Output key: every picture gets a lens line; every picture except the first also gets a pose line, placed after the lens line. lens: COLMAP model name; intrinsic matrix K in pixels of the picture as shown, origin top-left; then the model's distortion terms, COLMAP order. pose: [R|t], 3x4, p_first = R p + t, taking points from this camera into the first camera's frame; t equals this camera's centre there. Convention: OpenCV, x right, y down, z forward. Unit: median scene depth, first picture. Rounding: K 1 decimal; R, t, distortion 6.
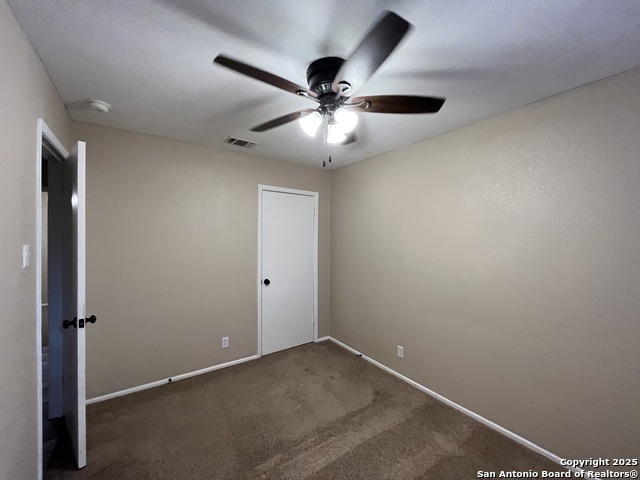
lens RADIAL K [[256.4, 0, 317.7], [0, 256.4, 239.2], [0, 0, 1]] dist [-0.003393, -0.000192]
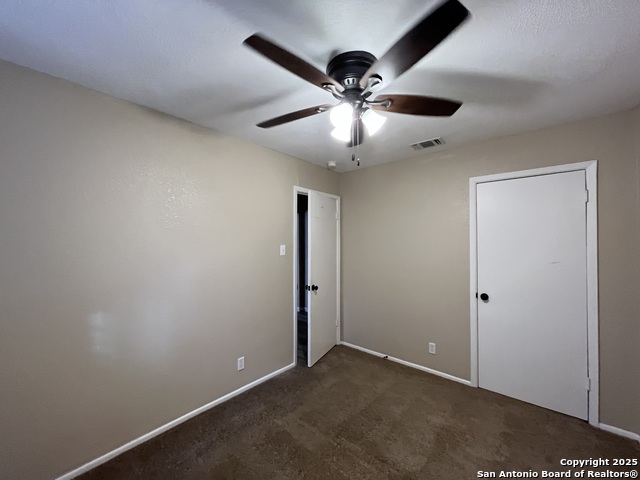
lens RADIAL K [[256.4, 0, 321.7], [0, 256.4, 239.4], [0, 0, 1]] dist [-0.003393, -0.000192]
pose [[0.240072, -0.017190, -0.970603, 0.466656], [-0.003170, 0.999824, -0.018491, 0.004351], [0.970750, 0.007516, 0.239975, 0.327199]]
